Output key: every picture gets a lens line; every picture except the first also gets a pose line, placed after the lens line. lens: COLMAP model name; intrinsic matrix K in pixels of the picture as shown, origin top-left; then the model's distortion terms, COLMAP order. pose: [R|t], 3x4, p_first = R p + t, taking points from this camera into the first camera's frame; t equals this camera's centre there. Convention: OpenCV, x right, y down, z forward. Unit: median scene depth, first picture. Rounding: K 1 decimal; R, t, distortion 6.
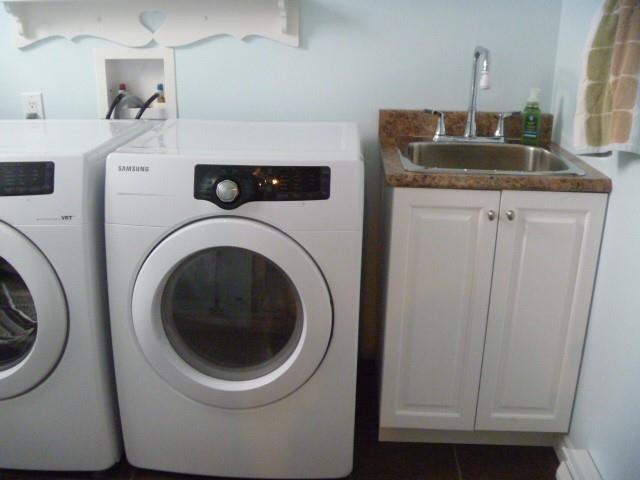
lens RADIAL K [[671.7, 0, 319.6], [0, 671.7, 240.0], [0, 0, 1]] dist [-0.094492, 0.000000]
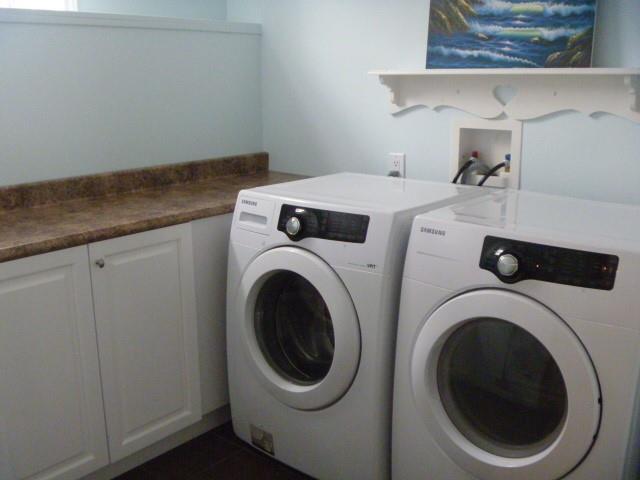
lens RADIAL K [[671.7, 0, 320.1], [0, 671.7, 239.6], [0, 0, 1]] dist [-0.094492, 0.000000]
pose [[0.790090, 0.130740, -0.598886, 0.175913], [-0.182872, 0.982774, -0.026712, -0.023668], [0.585077, 0.130624, 0.800388, 0.015668]]
